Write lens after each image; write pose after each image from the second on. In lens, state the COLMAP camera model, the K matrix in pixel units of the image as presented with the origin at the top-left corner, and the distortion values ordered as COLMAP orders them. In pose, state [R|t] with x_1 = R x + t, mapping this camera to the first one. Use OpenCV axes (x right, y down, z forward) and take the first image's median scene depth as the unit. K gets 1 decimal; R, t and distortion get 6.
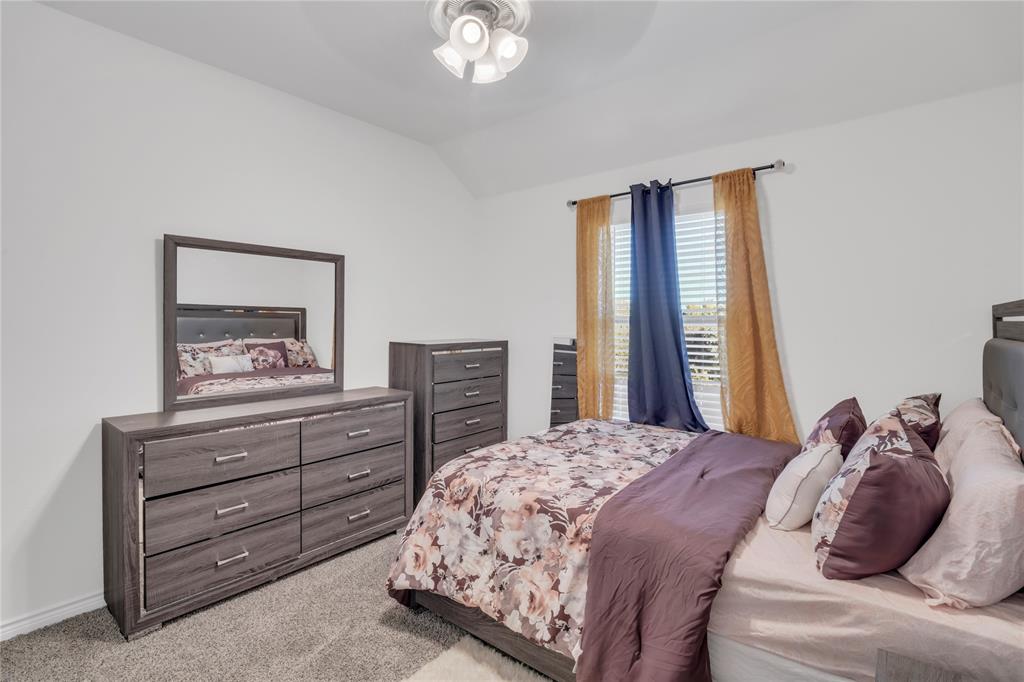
lens RADIAL K [[476.1, 0, 509.4], [0, 476.1, 326.5], [0, 0, 1]] dist [0.002757, -0.009182]
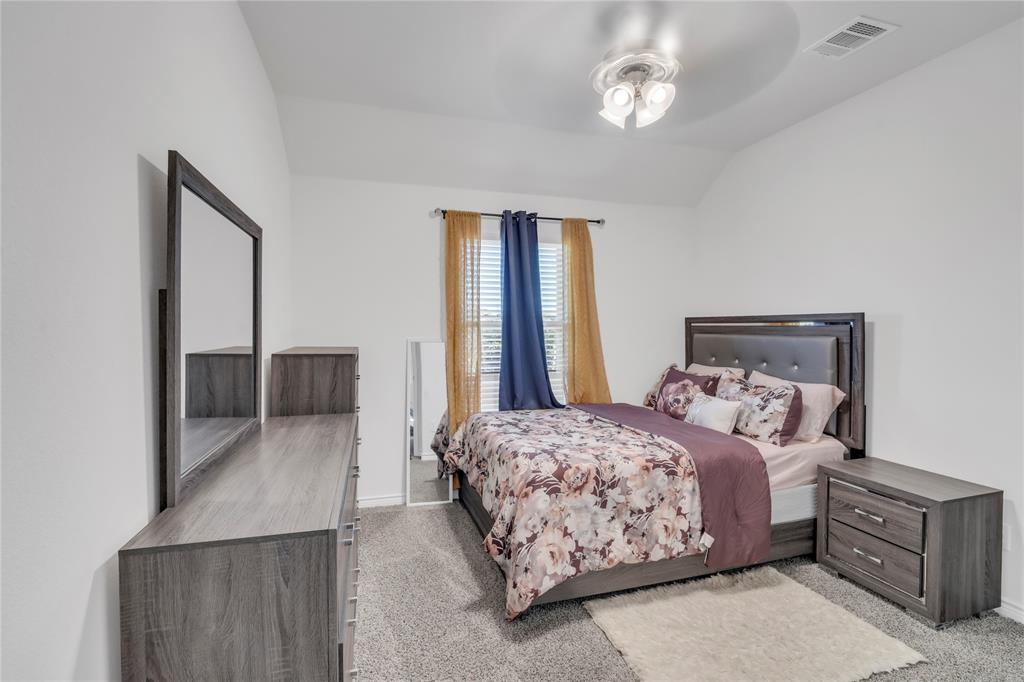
lens RADIAL K [[476.1, 0, 509.4], [0, 476.1, 326.5], [0, 0, 1]] dist [0.002757, -0.009182]
pose [[0.570094, -0.008657, 0.821534, -1.150412], [0.008362, 0.999954, 0.004735, -0.020283], [-0.821537, 0.004170, 0.570140, 0.506344]]
